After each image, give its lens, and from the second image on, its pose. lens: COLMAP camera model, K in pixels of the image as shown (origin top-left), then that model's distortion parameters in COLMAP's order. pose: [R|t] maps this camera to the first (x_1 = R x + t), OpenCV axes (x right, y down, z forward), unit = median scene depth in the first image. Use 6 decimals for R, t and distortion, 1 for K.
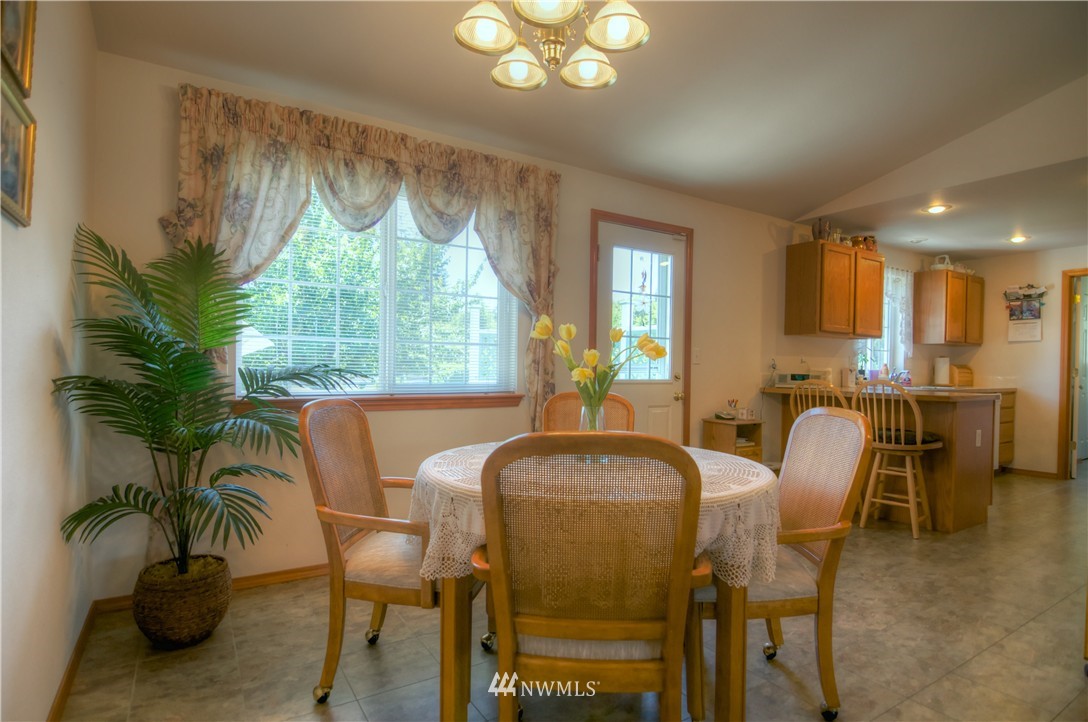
lens RADIAL K [[559.3, 0, 539.2], [0, 559.3, 369.1], [0, 0, 1]] dist [-0.021772, -0.002643]
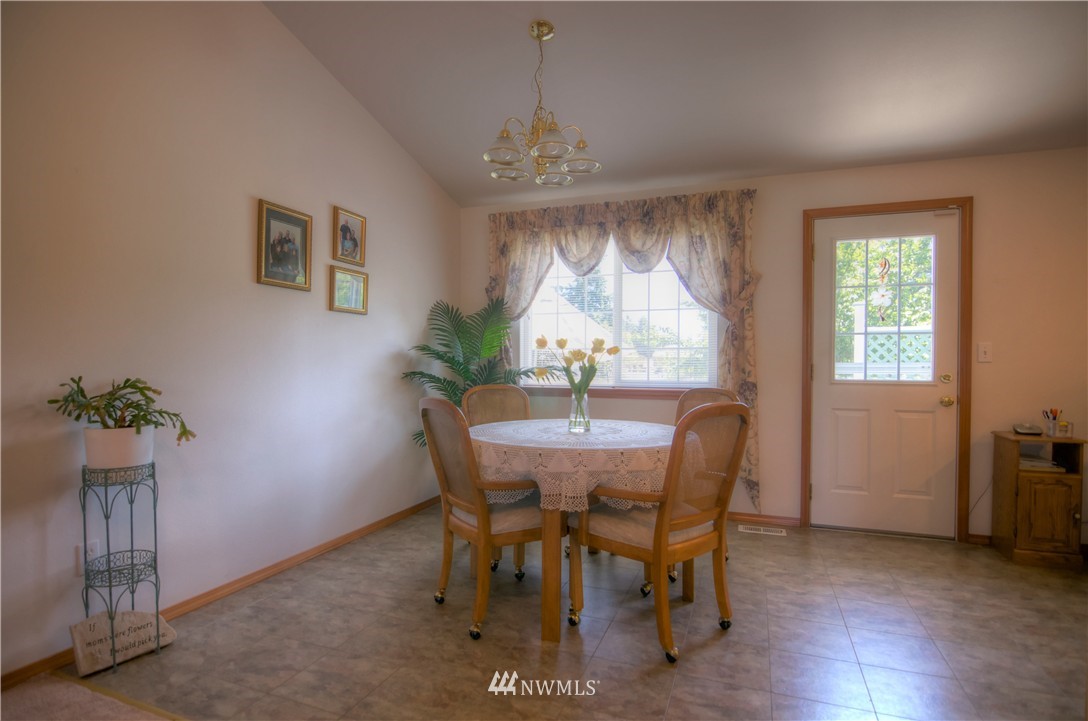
lens RADIAL K [[541.9, 0, 542.7], [0, 541.9, 363.2], [0, 0, 1]] dist [-0.020923, -0.001462]
pose [[0.599744, -0.009657, -0.800134, 0.464822], [-0.000014, 0.999927, -0.012079, 0.001371], [0.800192, 0.007255, 0.599700, 0.031449]]
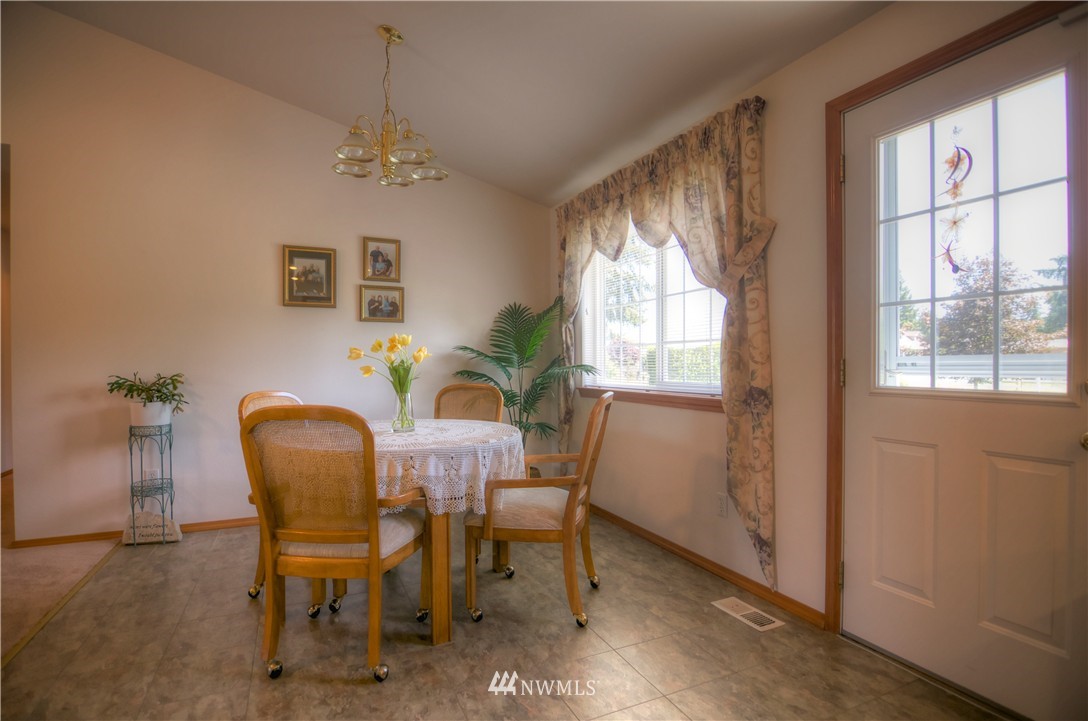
lens RADIAL K [[530.4, 0, 546.1], [0, 530.4, 363.3], [0, 0, 1]] dist [-0.019051, -0.000517]
pose [[-0.118977, -0.012316, -0.992821, 0.549081], [-0.001398, 0.999924, -0.012236, 0.002612], [0.992896, -0.000068, -0.118985, 0.603822]]
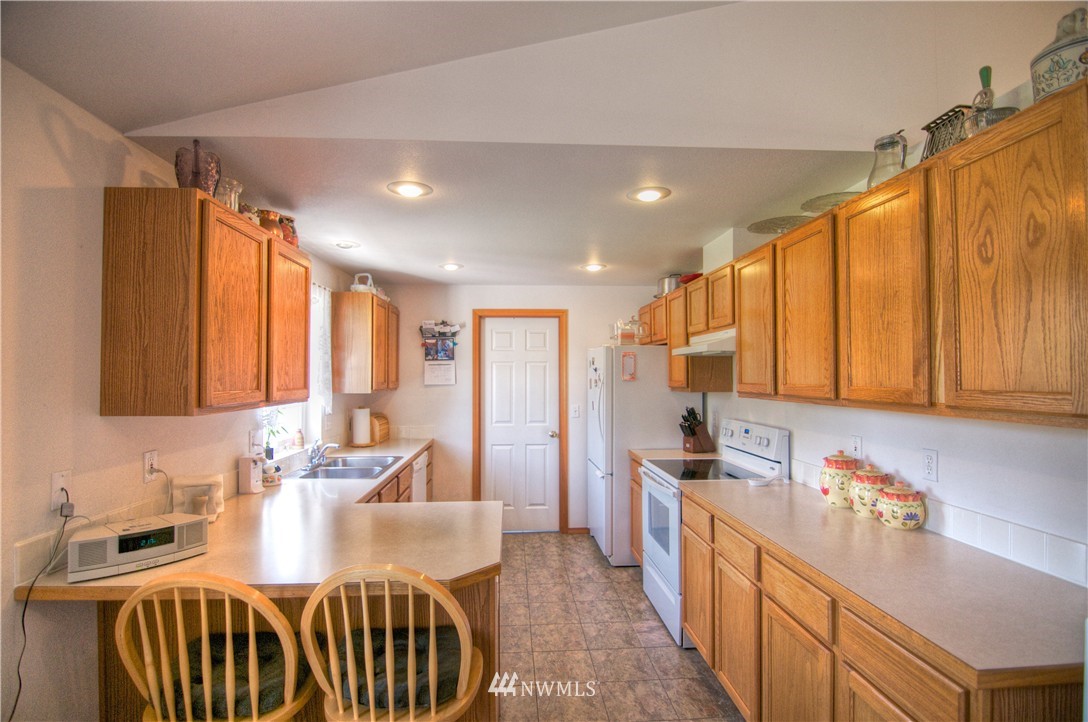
lens RADIAL K [[527.6, 0, 540.2], [0, 527.6, 367.2], [0, 0, 1]] dist [-0.016142, -0.001614]
pose [[0.475780, -0.004097, 0.879555, 0.278595], [0.017577, 0.999834, -0.004851, -0.091897], [-0.879389, 0.017768, 0.475773, 0.580584]]
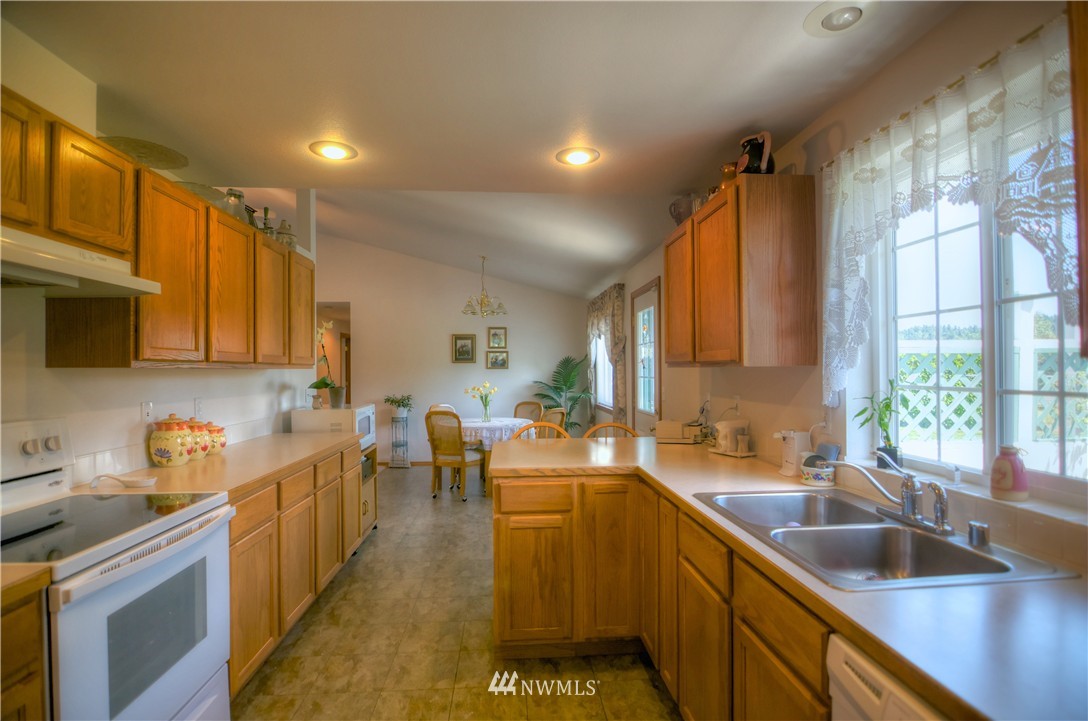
lens RADIAL K [[527.6, 0, 543.0], [0, 527.6, 366.4], [0, 0, 1]] dist [-0.016142, -0.001614]
pose [[-0.468874, -0.020600, -0.883025, 1.140663], [-0.006293, 0.999781, -0.019982, -0.049065], [0.883242, -0.003812, -0.468901, 1.144505]]
